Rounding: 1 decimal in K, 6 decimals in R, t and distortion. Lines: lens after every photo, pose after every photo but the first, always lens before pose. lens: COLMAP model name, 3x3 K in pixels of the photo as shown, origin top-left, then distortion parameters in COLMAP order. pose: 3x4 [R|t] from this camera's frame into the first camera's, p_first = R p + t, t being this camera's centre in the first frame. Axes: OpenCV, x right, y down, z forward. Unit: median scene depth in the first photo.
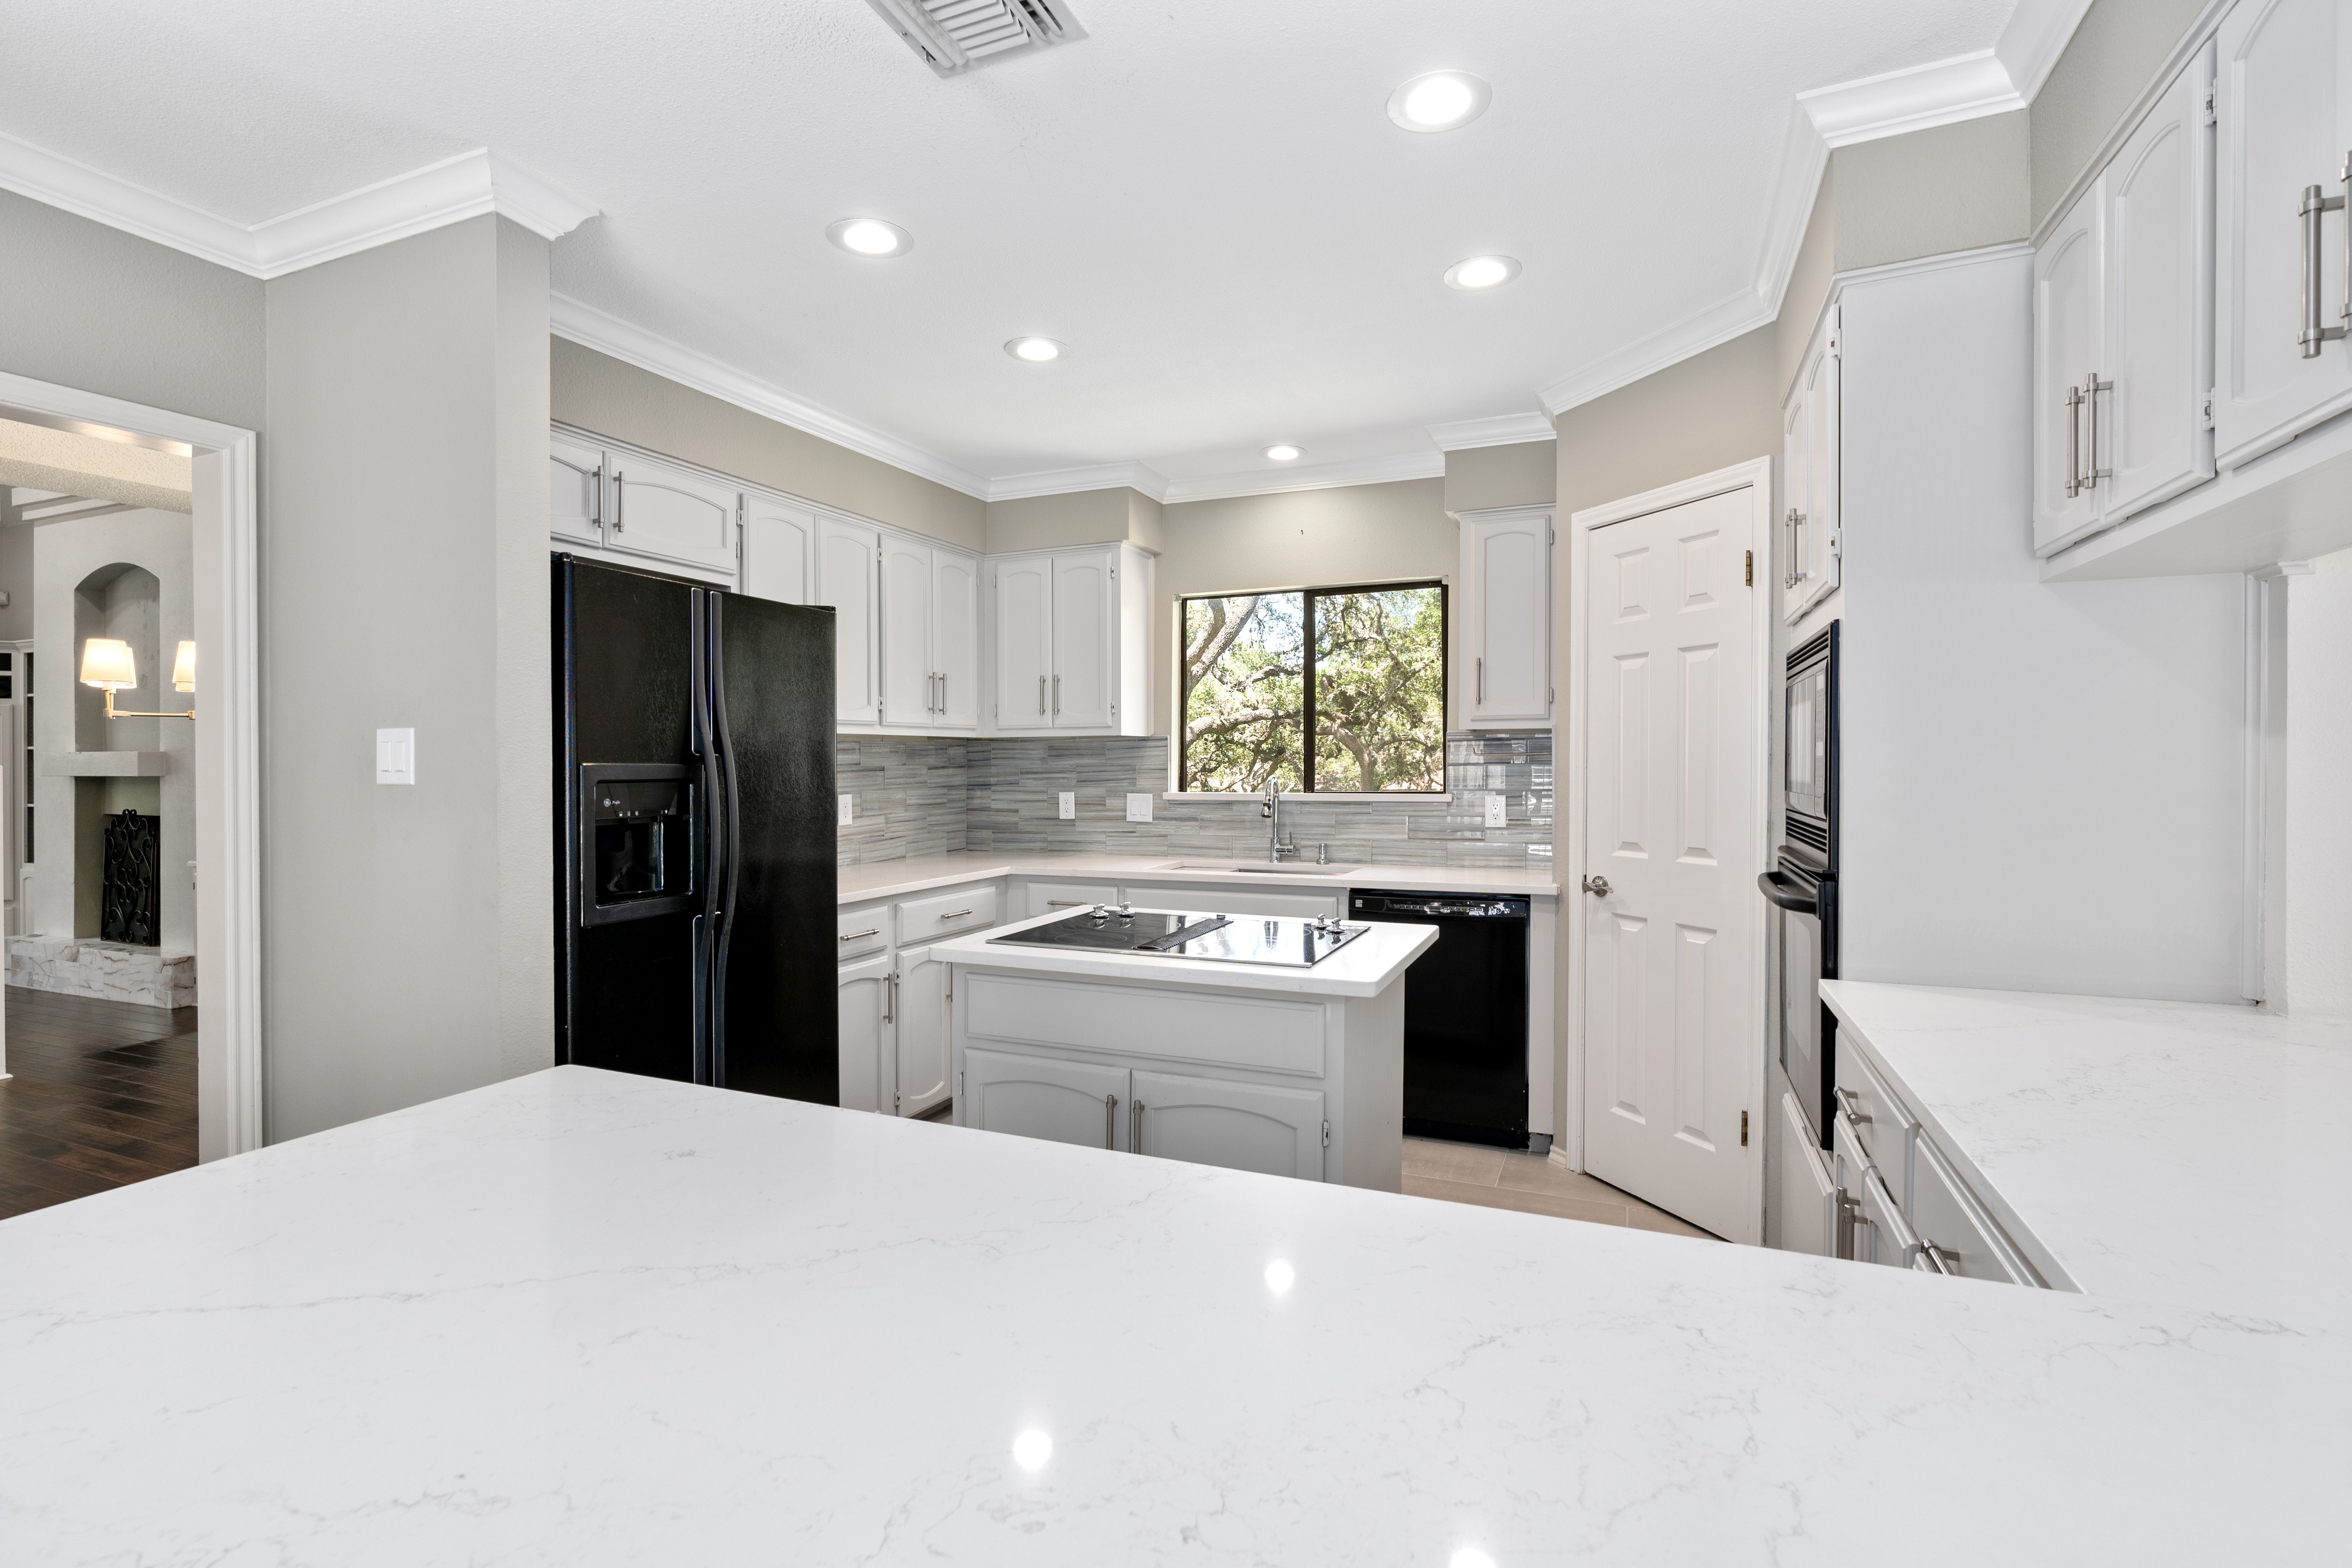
lens RADIAL K [[1096.0, 0, 1180.5], [0, 1096.0, 774.9], [0, 0, 1]] dist [-0.003287, 0.000388]
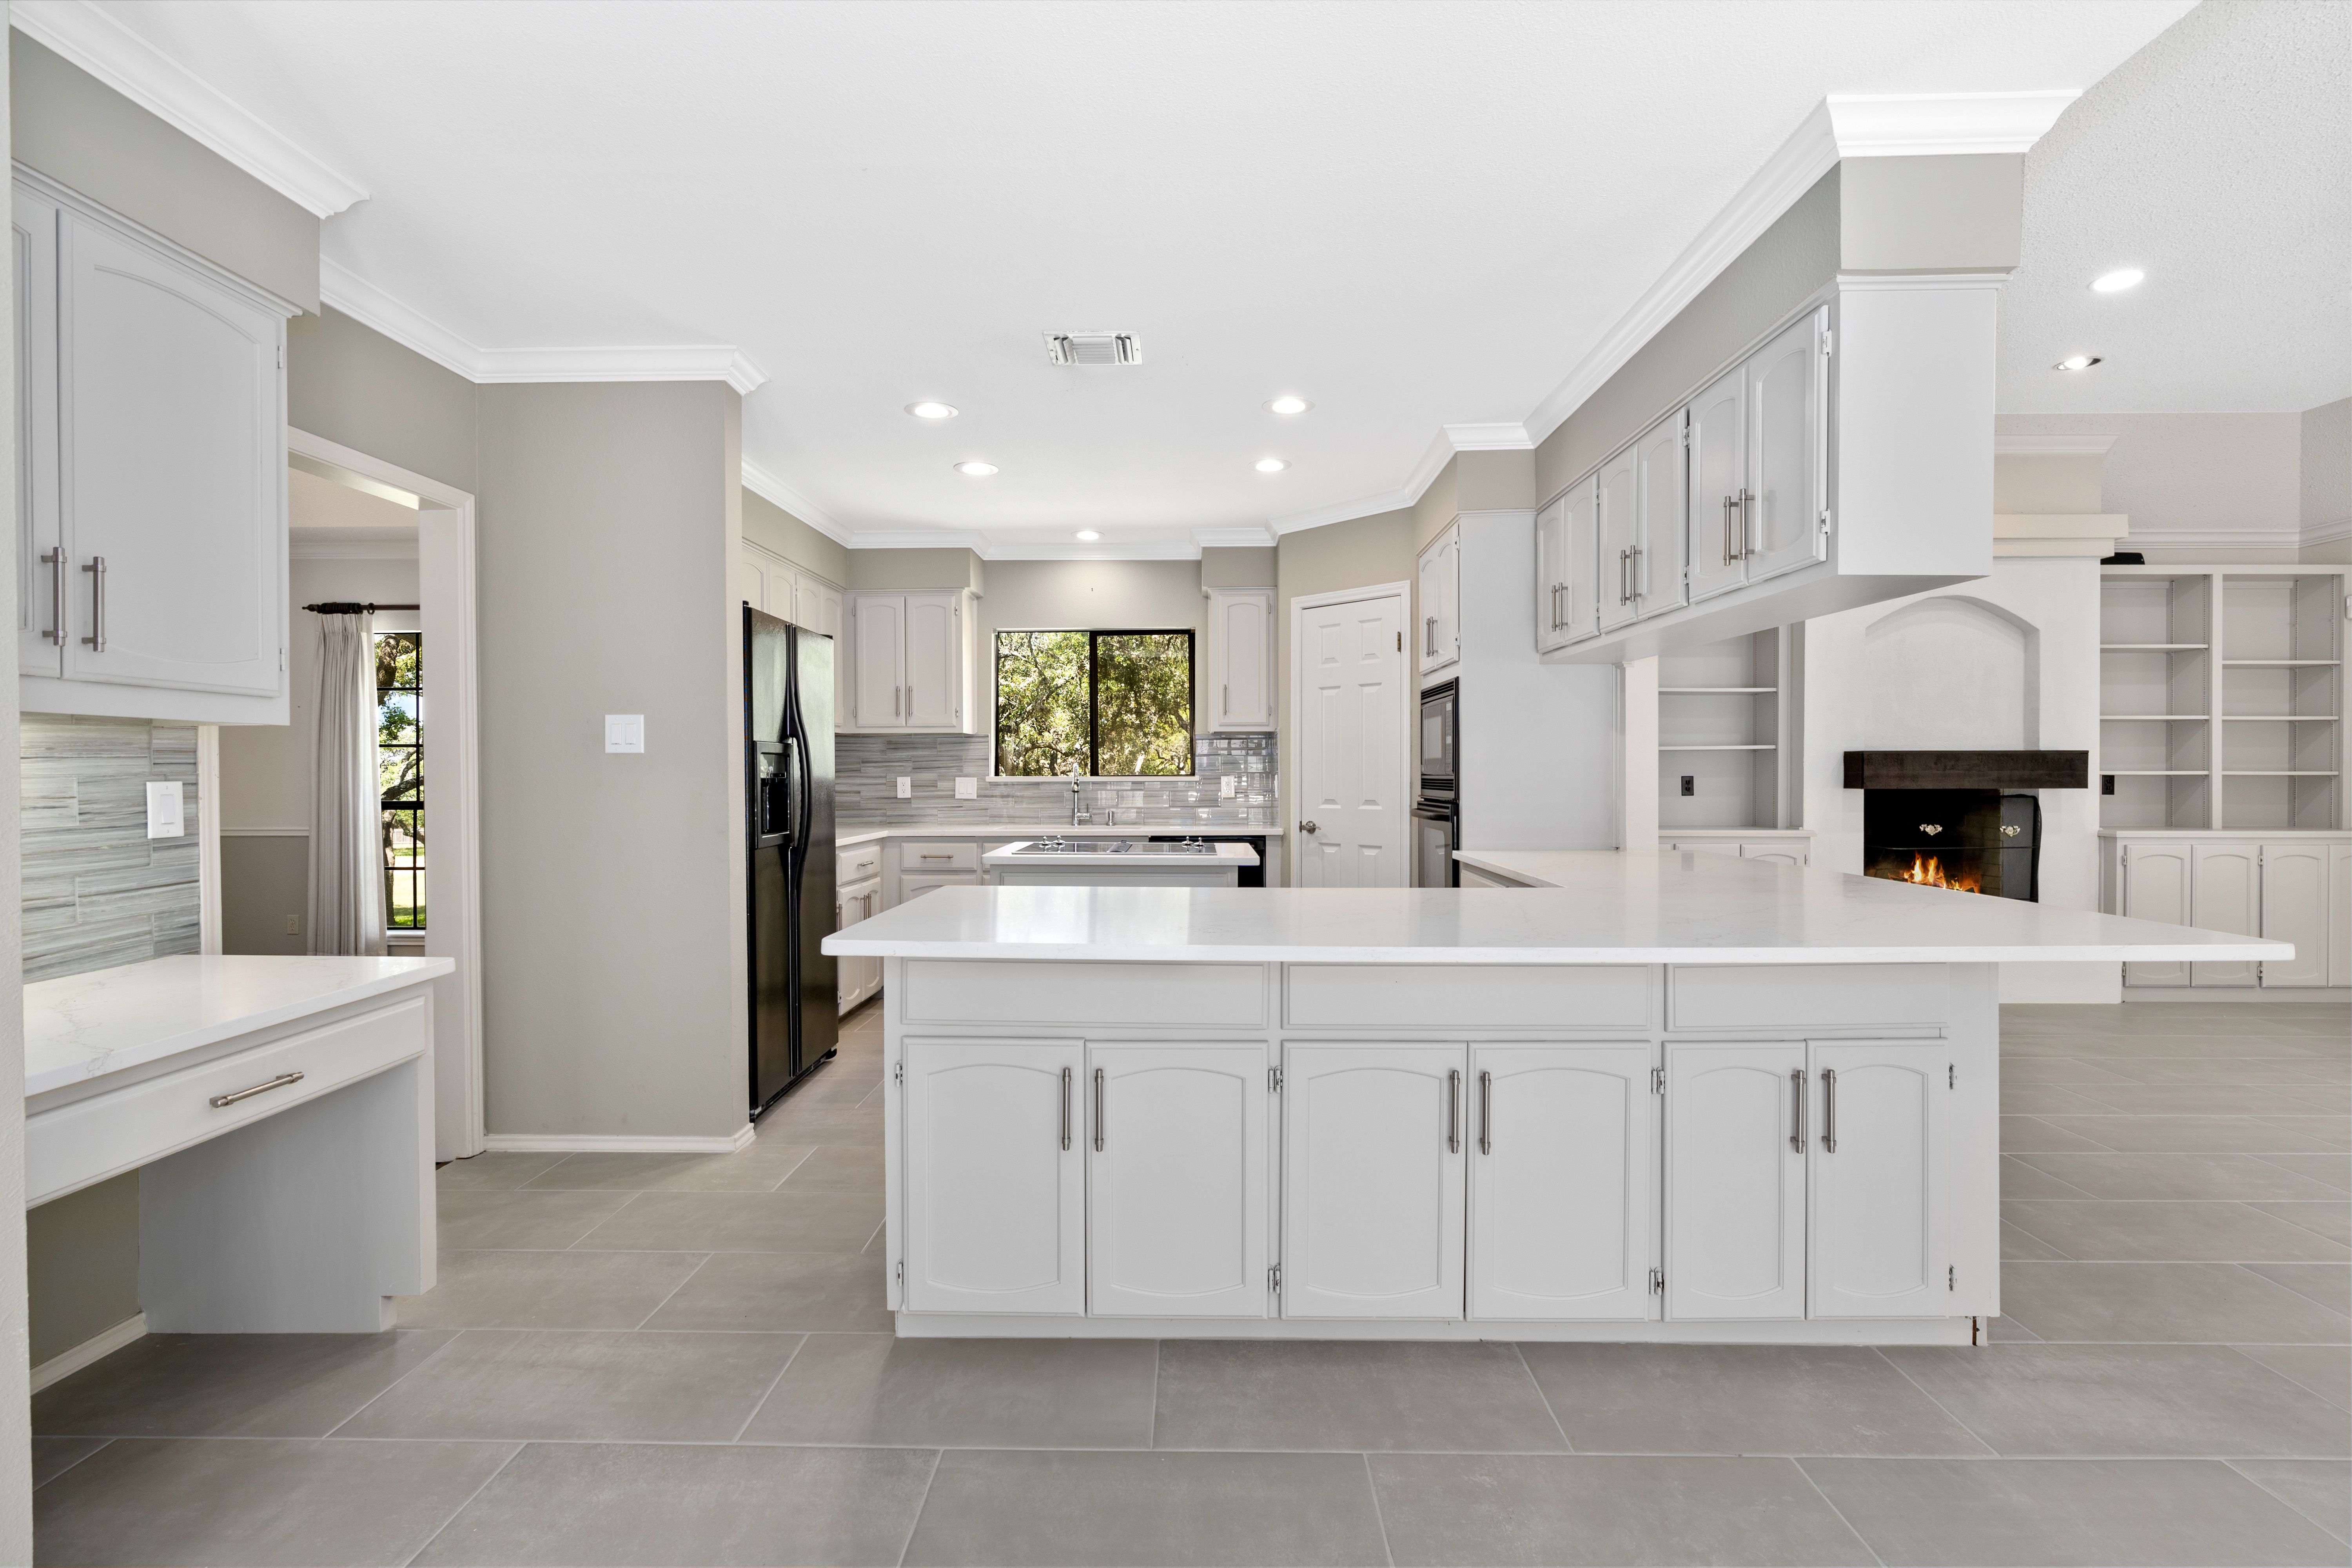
lens RADIAL K [[1086.2, 0, 1180.4], [0, 1086.2, 768.8], [0, 0, 1]] dist [-0.005551, 0.000641]
pose [[0.927830, 0.002336, 0.372997, -0.310122], [0.003283, 0.999891, -0.014428, 0.028623], [-0.372990, 0.014611, 0.927720, -0.334696]]
